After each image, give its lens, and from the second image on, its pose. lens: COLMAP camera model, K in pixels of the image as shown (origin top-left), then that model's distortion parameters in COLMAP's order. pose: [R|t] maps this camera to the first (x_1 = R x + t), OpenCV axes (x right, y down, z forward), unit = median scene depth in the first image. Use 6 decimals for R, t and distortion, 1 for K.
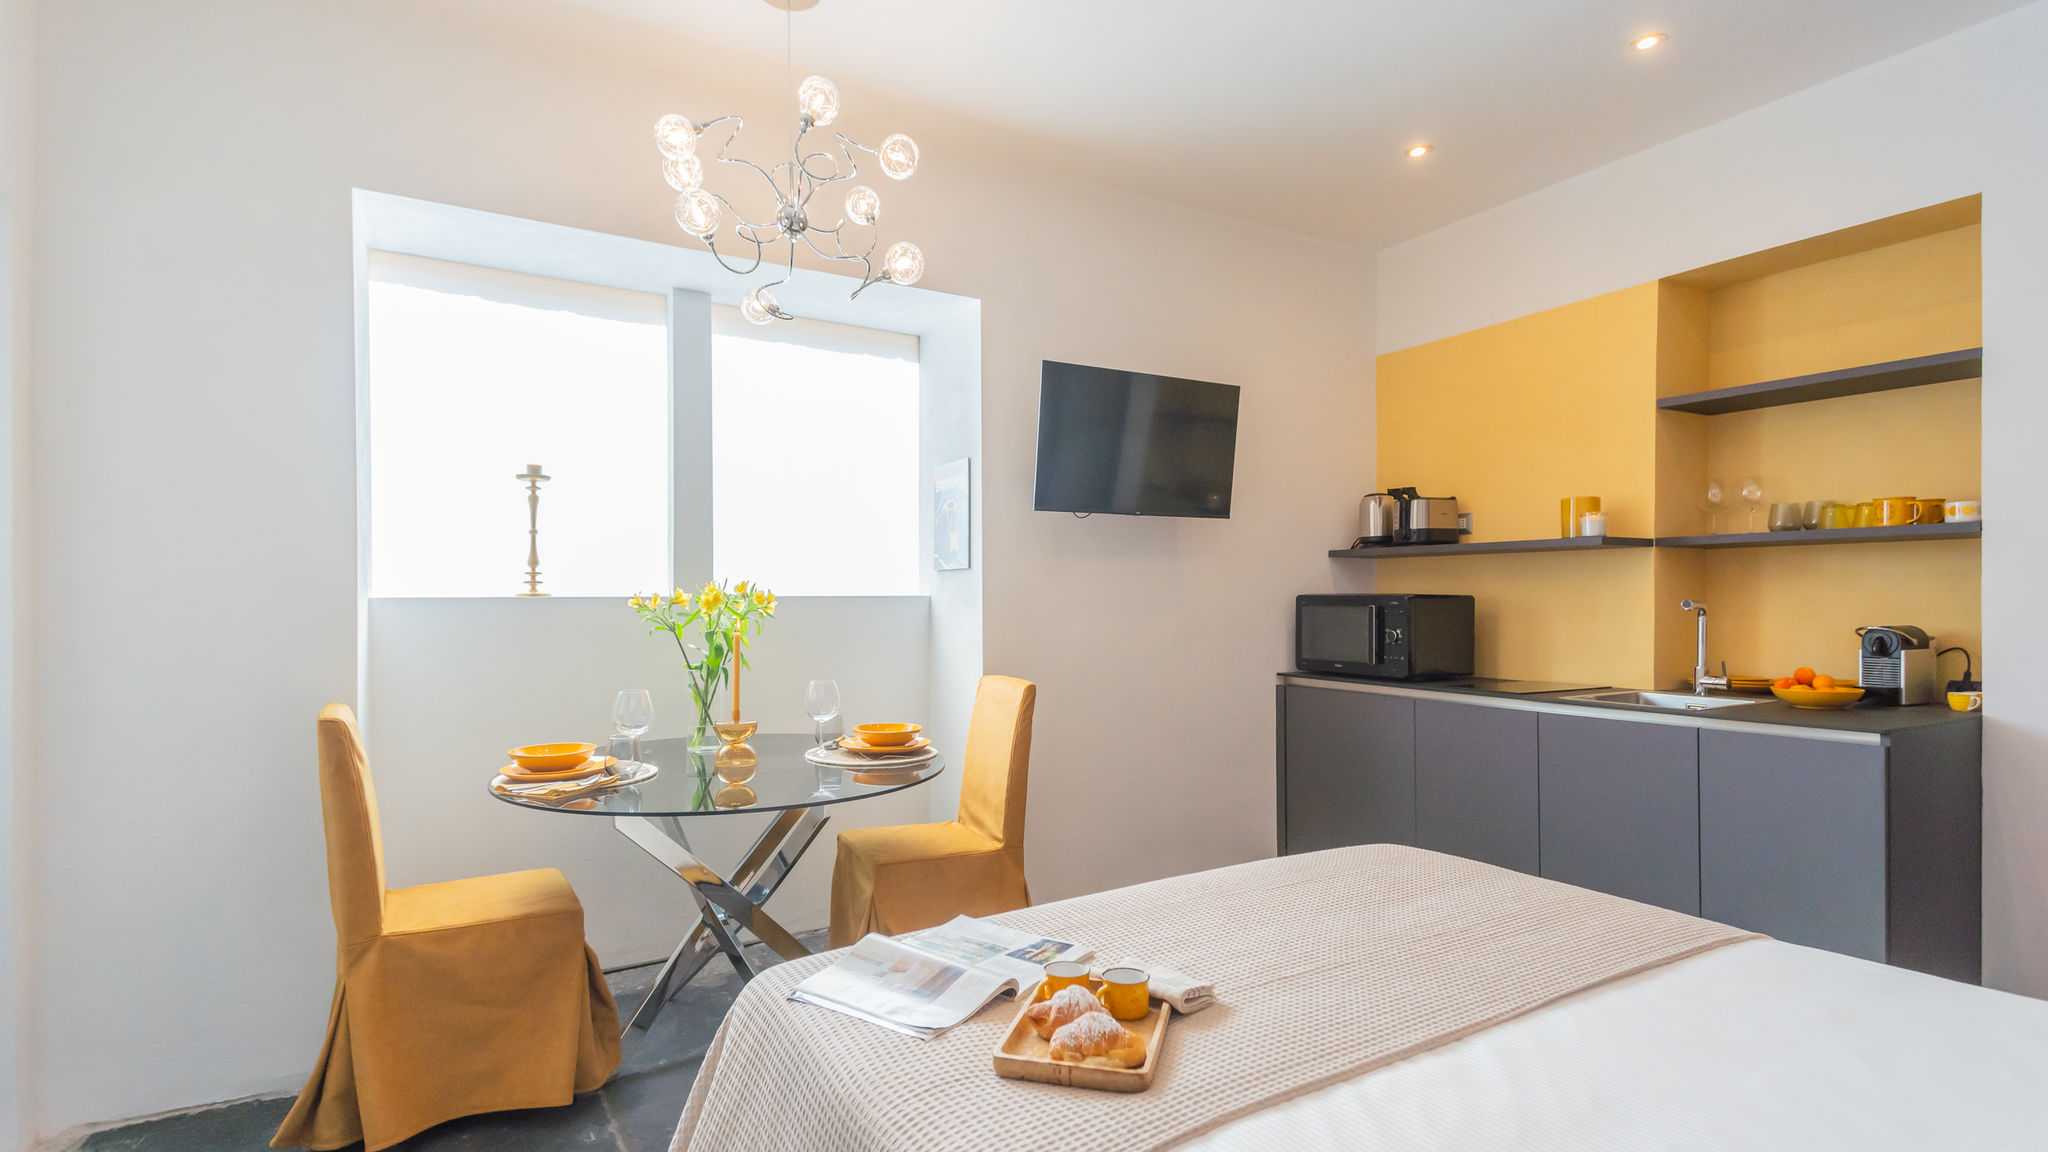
lens RADIAL K [[952.8, 0, 1011.4], [0, 952.8, 592.6], [0, 0, 1]] dist [0.048725, -0.029445]
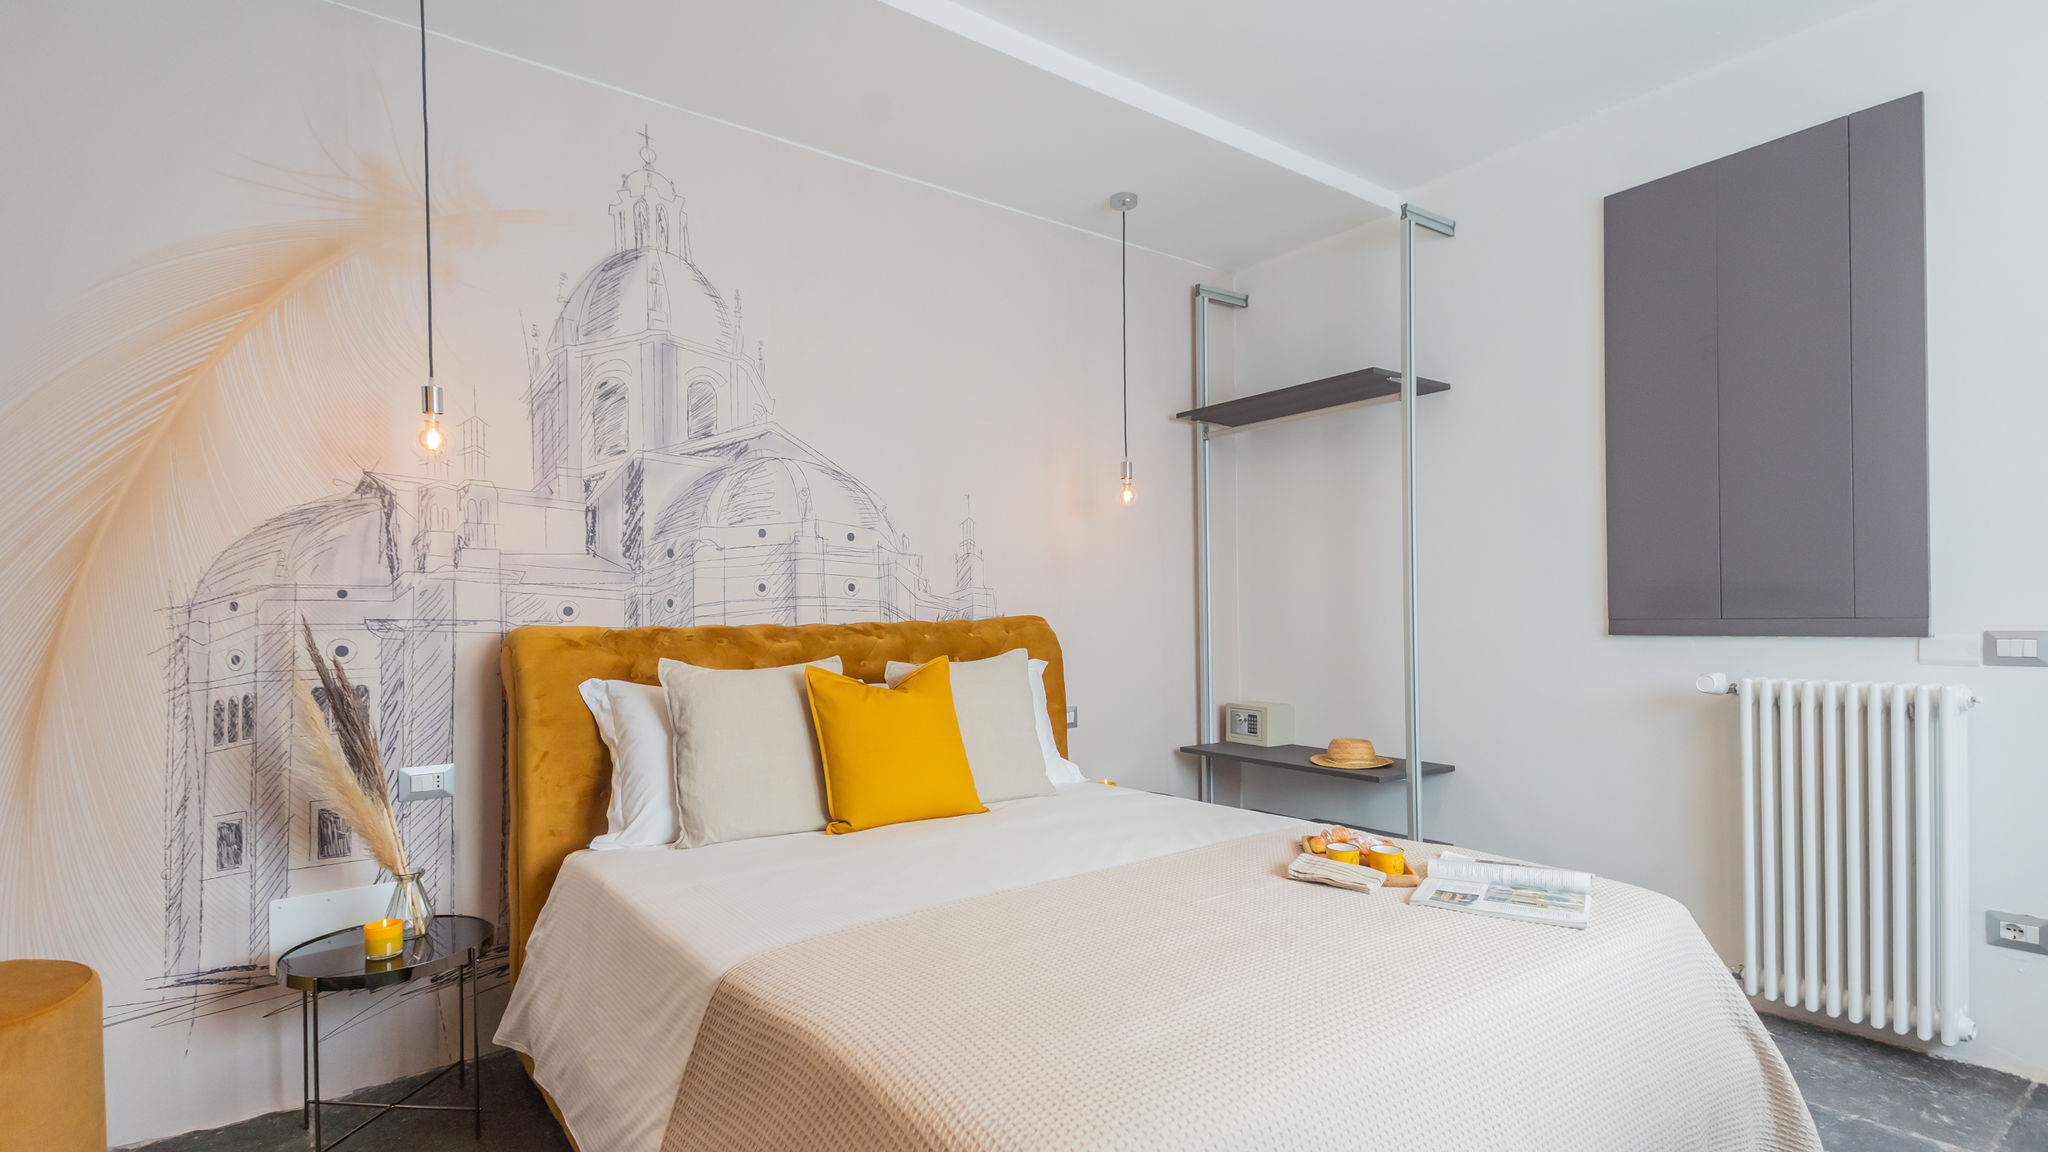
lens RADIAL K [[960.7, 0, 1039.3], [0, 960.7, 631.6], [0, 0, 1]] dist [0.019204, -0.000774]
pose [[-0.994886, 0.018050, -0.099375, 0.290338], [0.016772, 0.999766, 0.013685, 0.016761], [0.099599, 0.011949, -0.994956, 0.968208]]
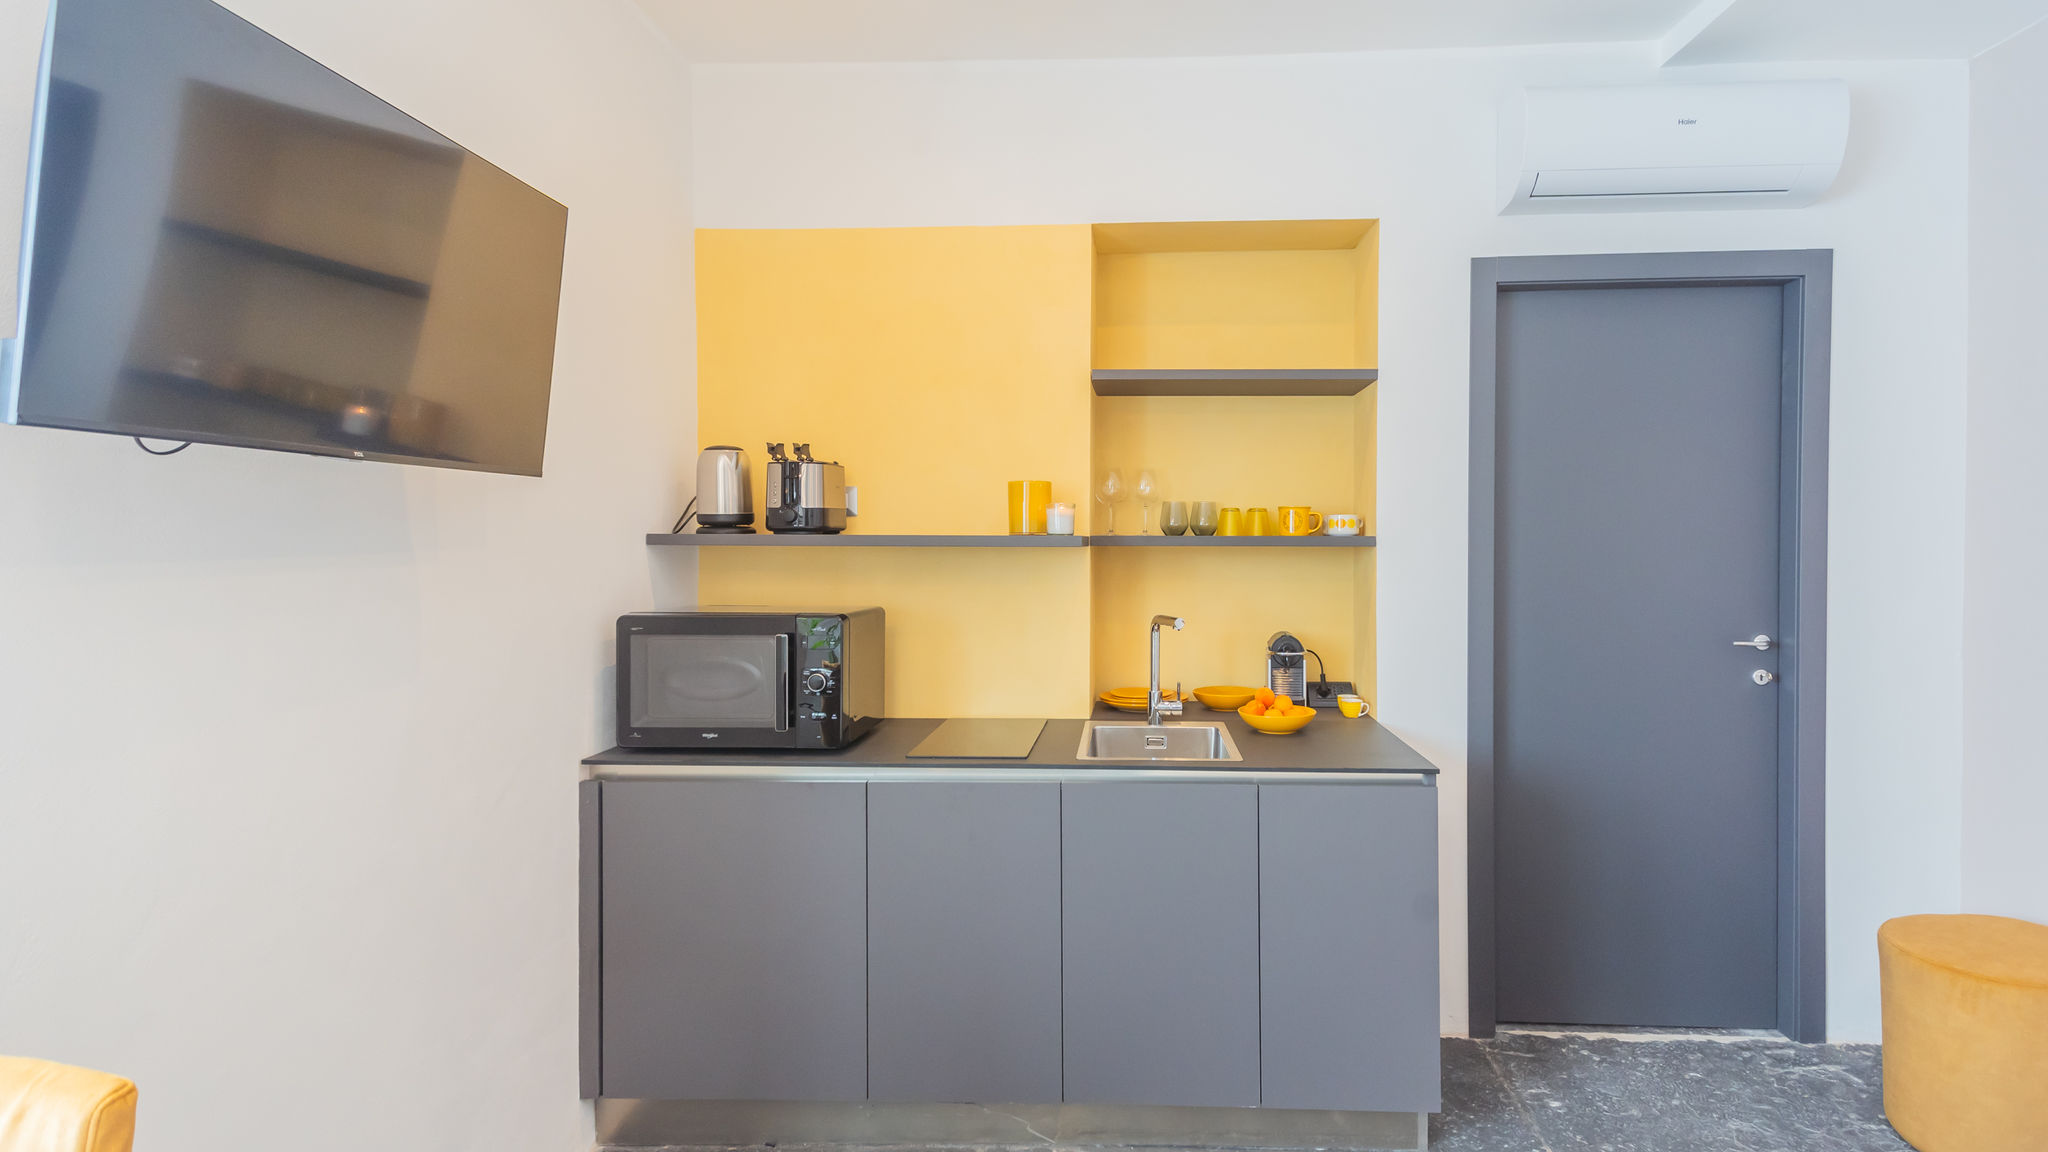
lens RADIAL K [[1012.6, 0, 1086.5], [0, 1012.6, 563.8], [0, 0, 1]] dist [0.018547, -0.000842]
pose [[0.540341, -0.013496, 0.841338, -0.067583], [-0.003850, 0.999821, 0.018510, -0.048760], [-0.841437, -0.013241, 0.540193, 0.535174]]
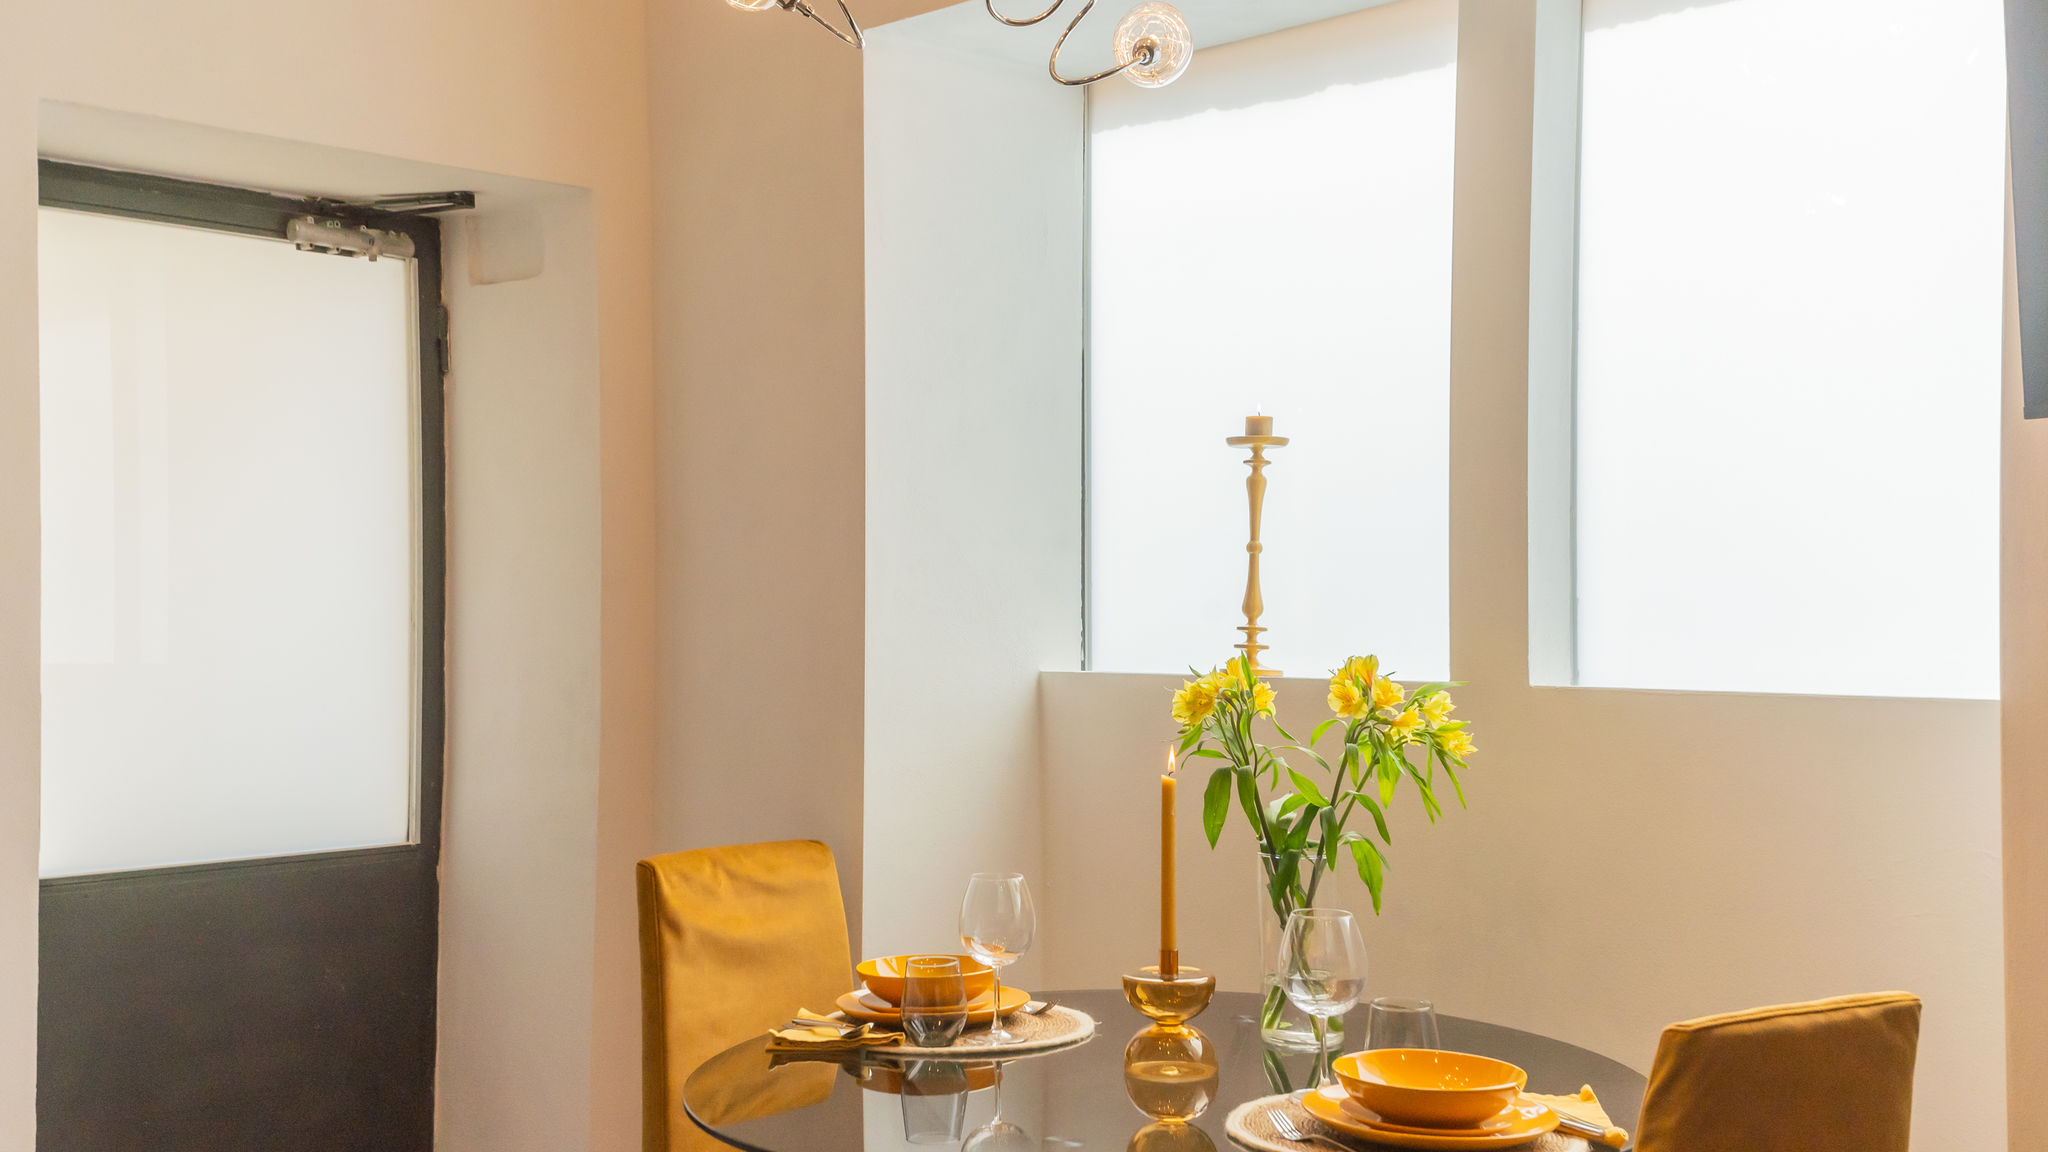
lens RADIAL K [[2304.4, 0, 1002.5], [0, 2304.4, 572.9], [0, 0, 1]] dist [0.482443, -0.003269]
pose [[0.237710, -0.010515, -0.971279, 0.602530], [0.007560, 0.999931, -0.008974, -0.036310], [0.971307, -0.005210, 0.237773, 0.527772]]
